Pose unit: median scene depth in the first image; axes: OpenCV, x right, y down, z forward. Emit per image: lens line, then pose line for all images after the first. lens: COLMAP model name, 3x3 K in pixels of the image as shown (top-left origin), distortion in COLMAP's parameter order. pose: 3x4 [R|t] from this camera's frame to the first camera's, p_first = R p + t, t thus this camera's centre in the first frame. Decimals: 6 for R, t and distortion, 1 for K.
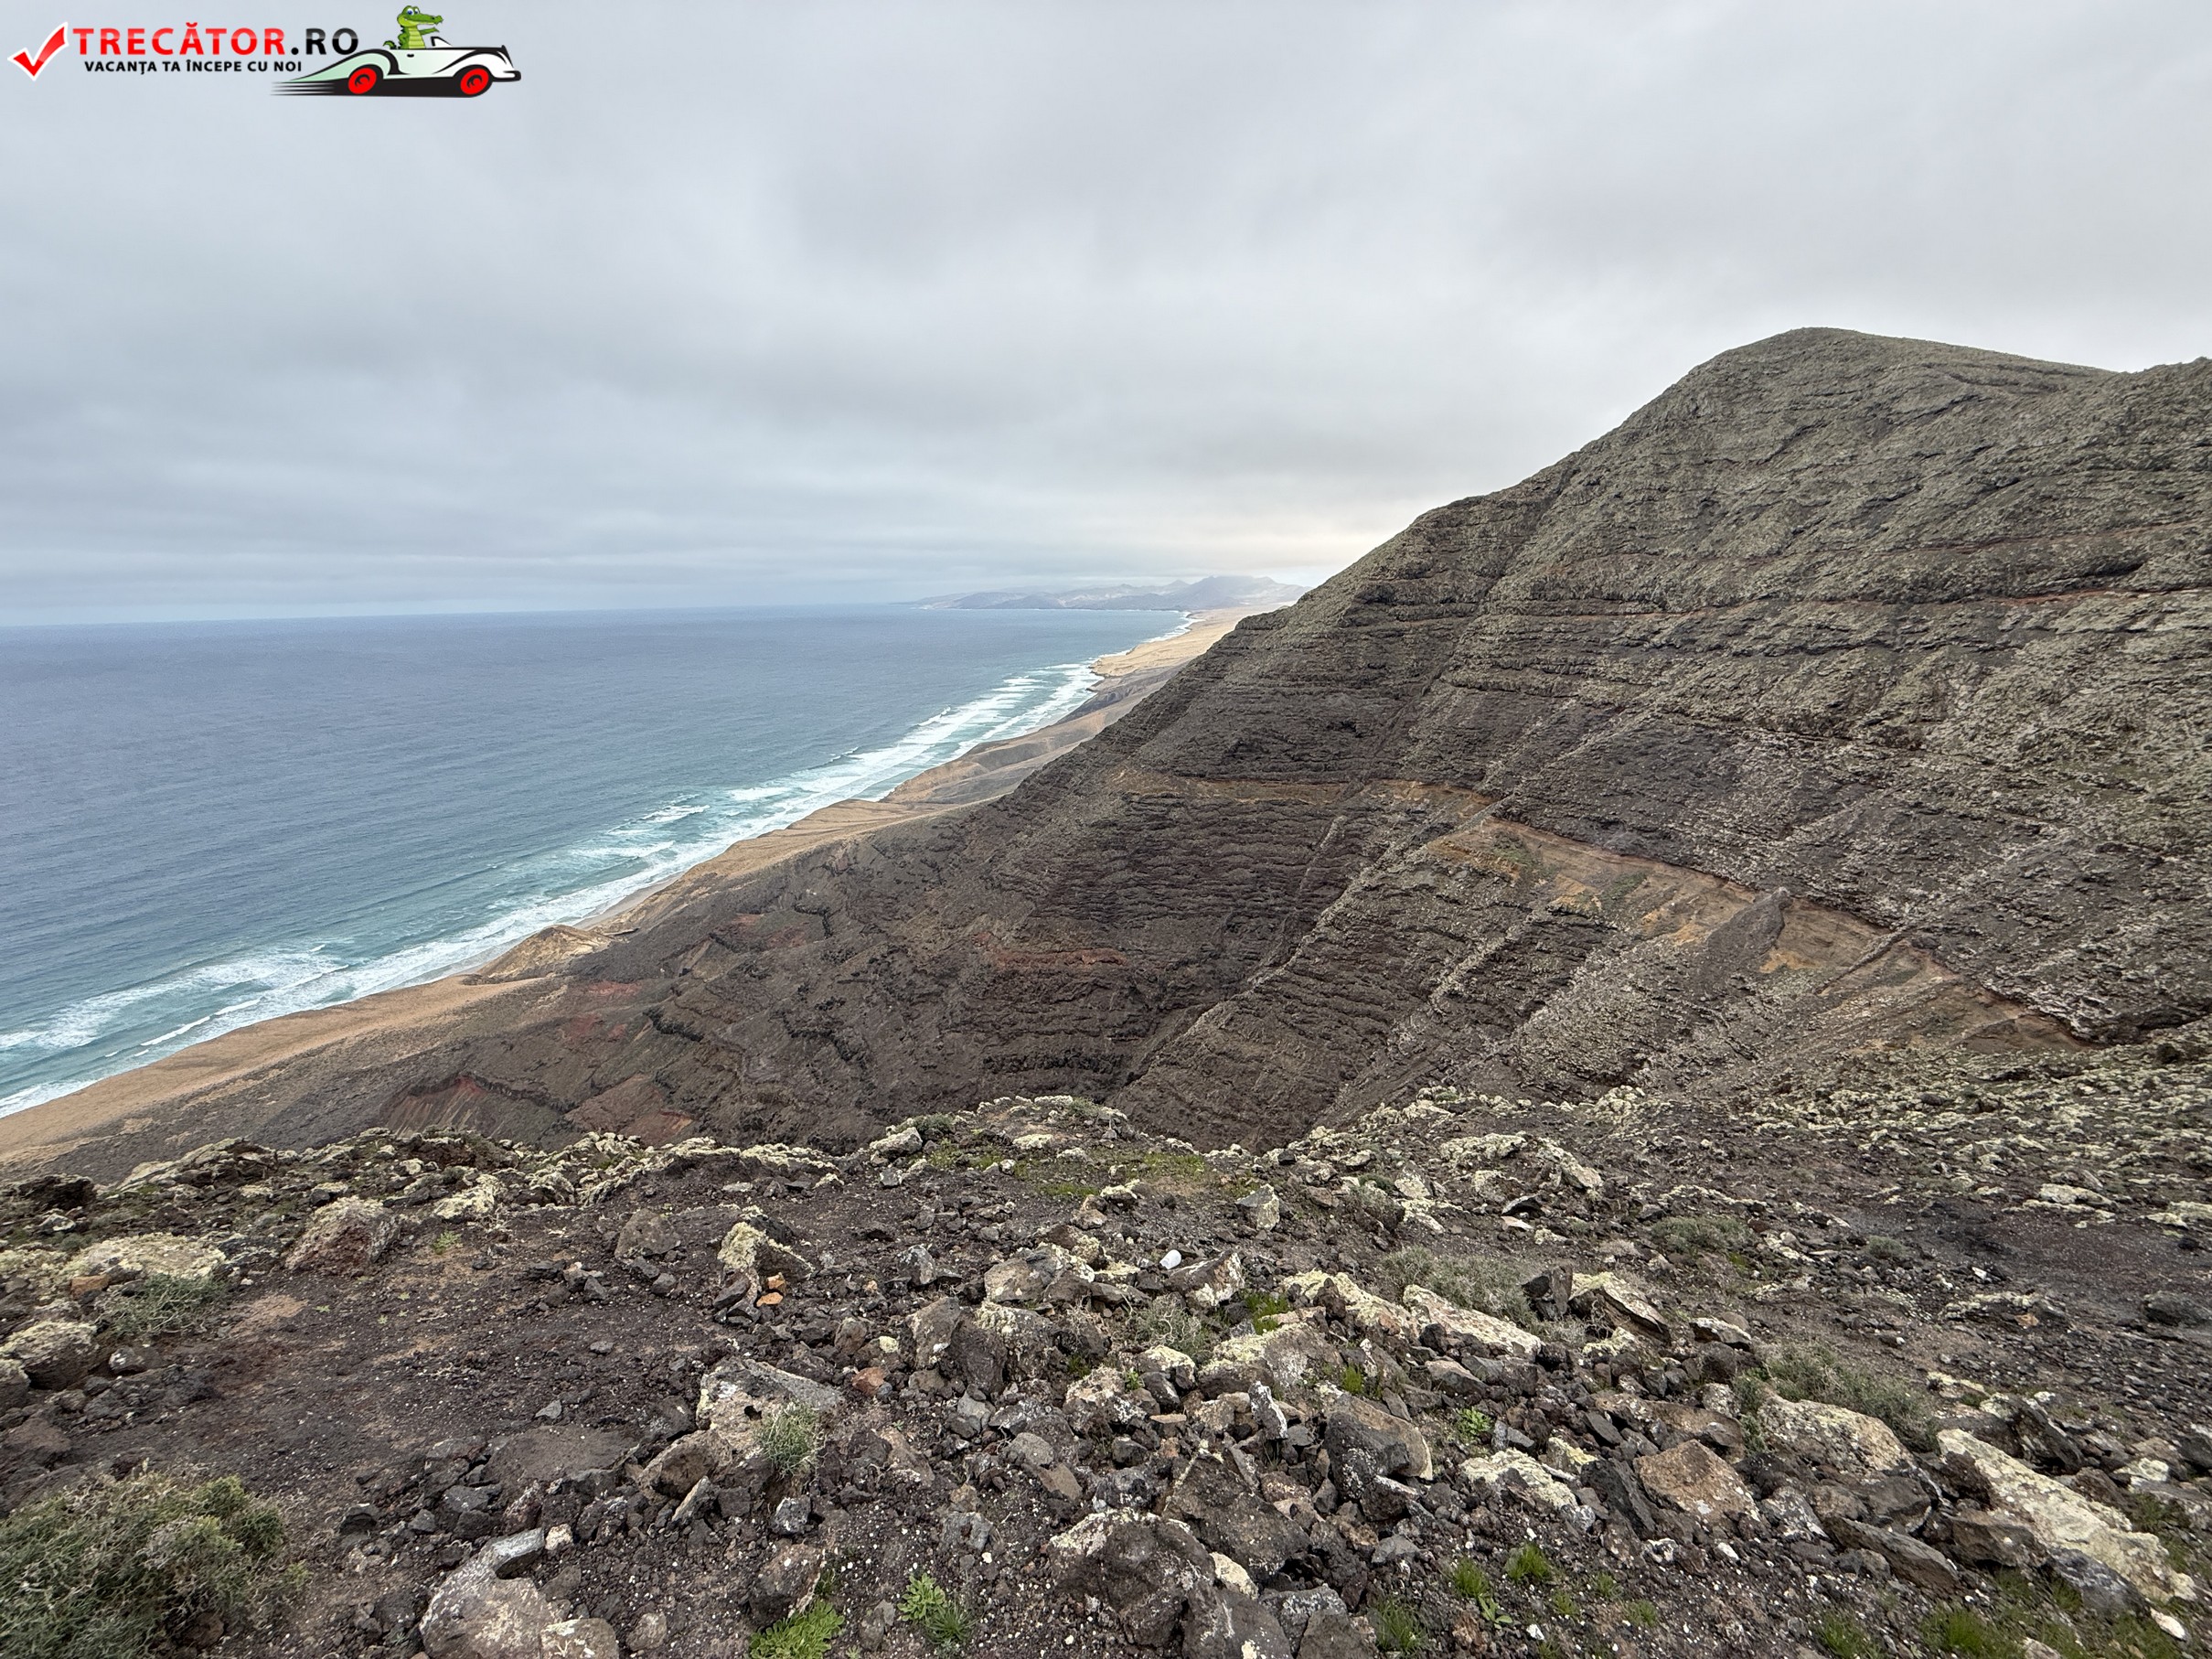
lens RADIAL K [[878.0, 0, 1096.4], [0, 878.0, 824.8], [0, 0, 1]] dist [0.001237, -0.000095]
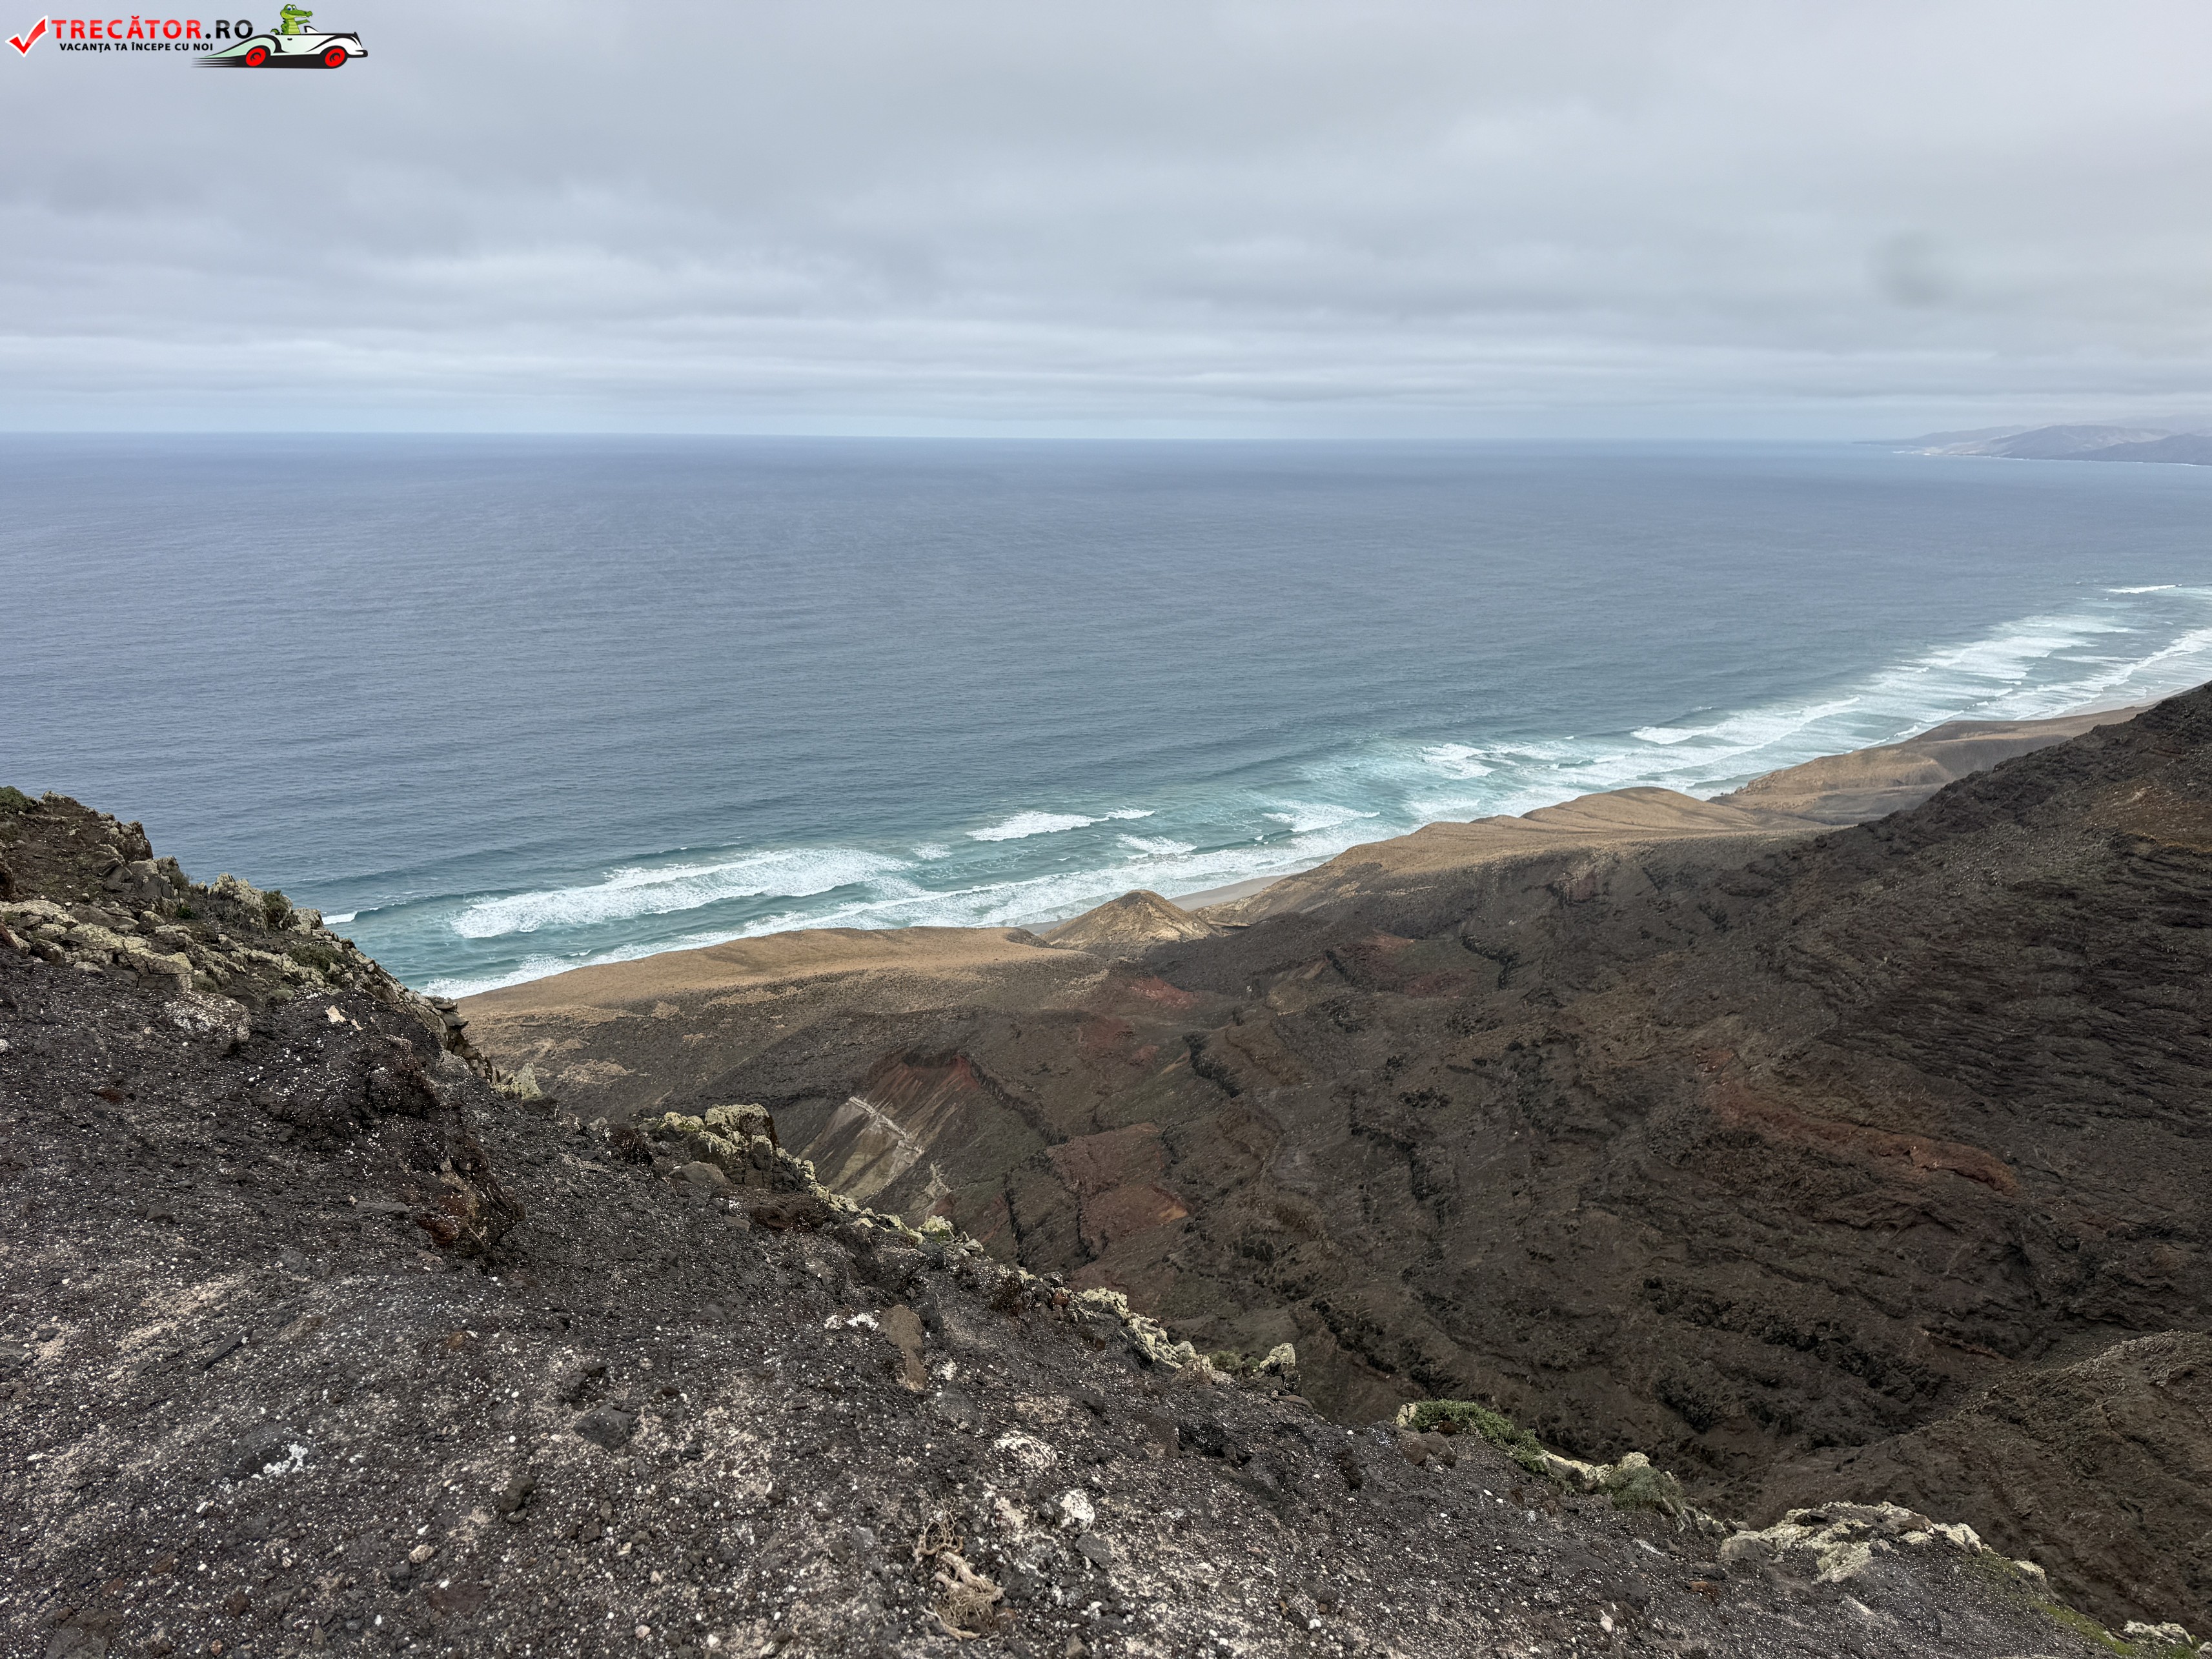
lens RADIAL K [[1545.6, 0, 1098.3], [0, 1545.6, 833.3], [0, 0, 1]] dist [0.081770, -0.097979]
pose [[0.786127, 0.183394, -0.590229, 0.096659], [-0.182579, 0.981252, 0.061713, 0.009752], [0.590481, 0.059250, 0.804873, 0.041957]]
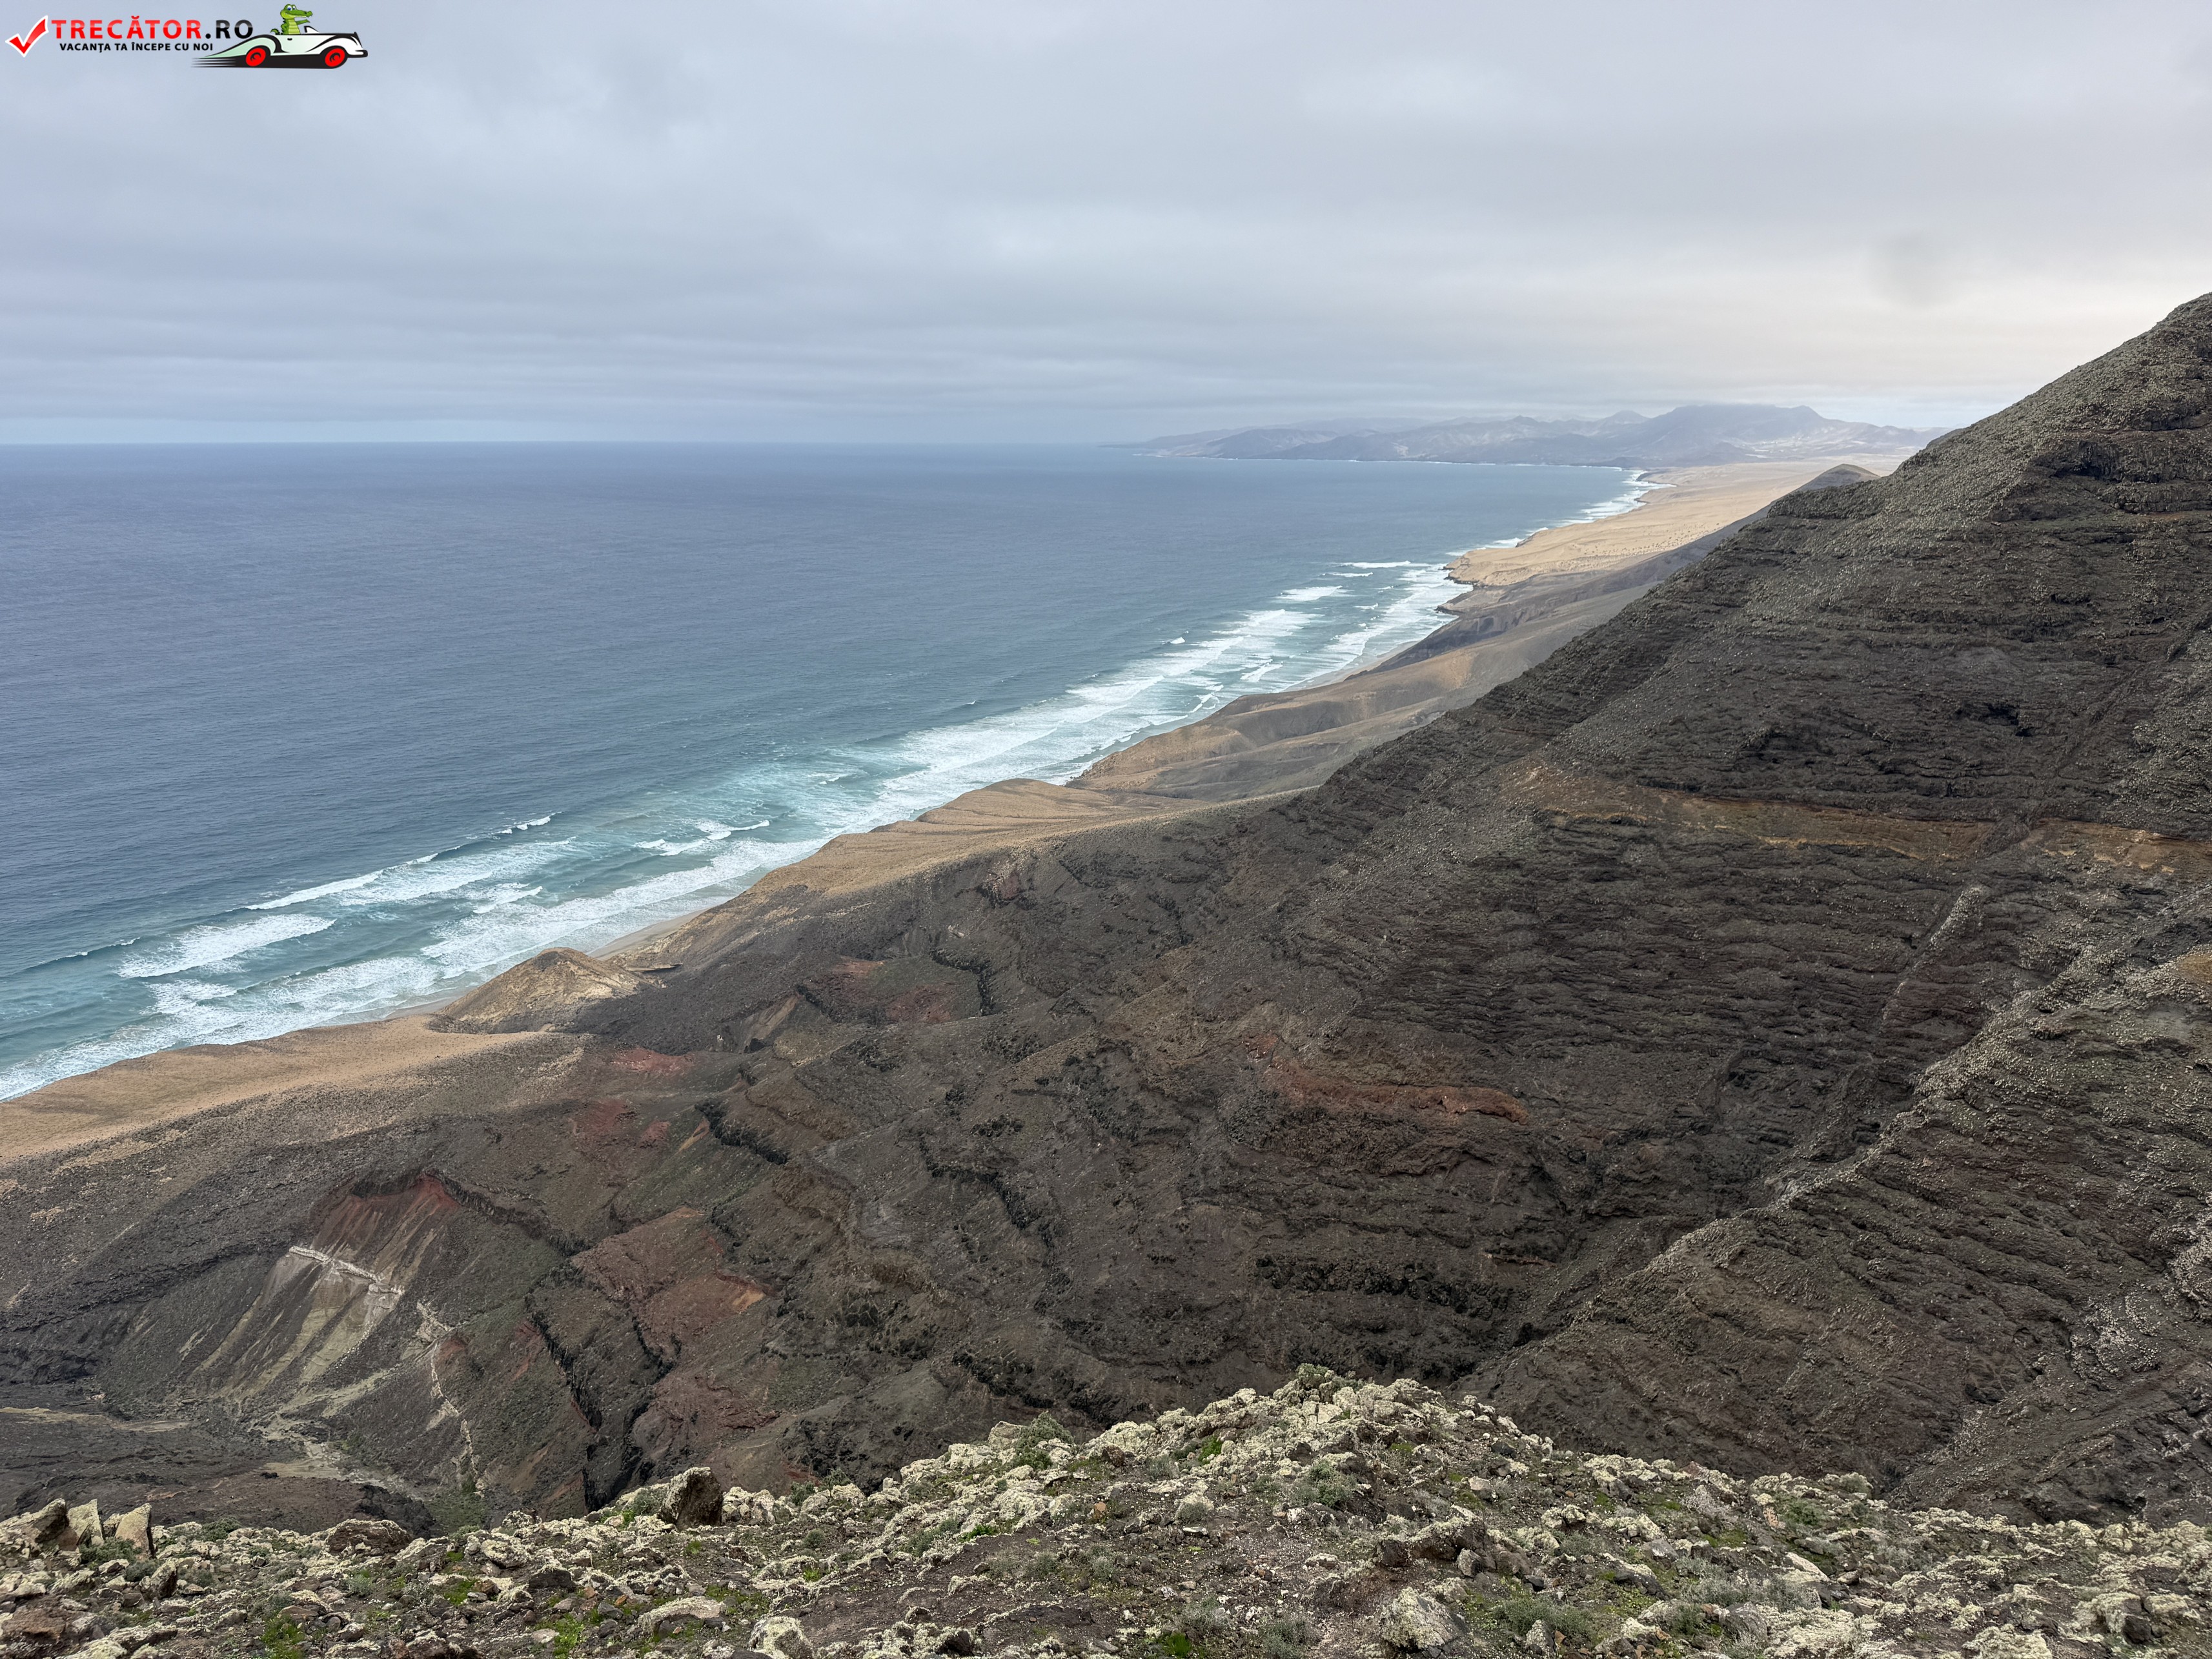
lens RADIAL K [[1545.6, 0, 1086.2], [0, 1545.6, 811.9], [0, 0, 1]] dist [0.081770, -0.097979]
pose [[0.973099, 0.074174, -0.218119, -0.031503], [-0.077866, 0.996929, -0.008368, -0.004546], [0.216828, 0.025126, 0.975886, -0.015698]]
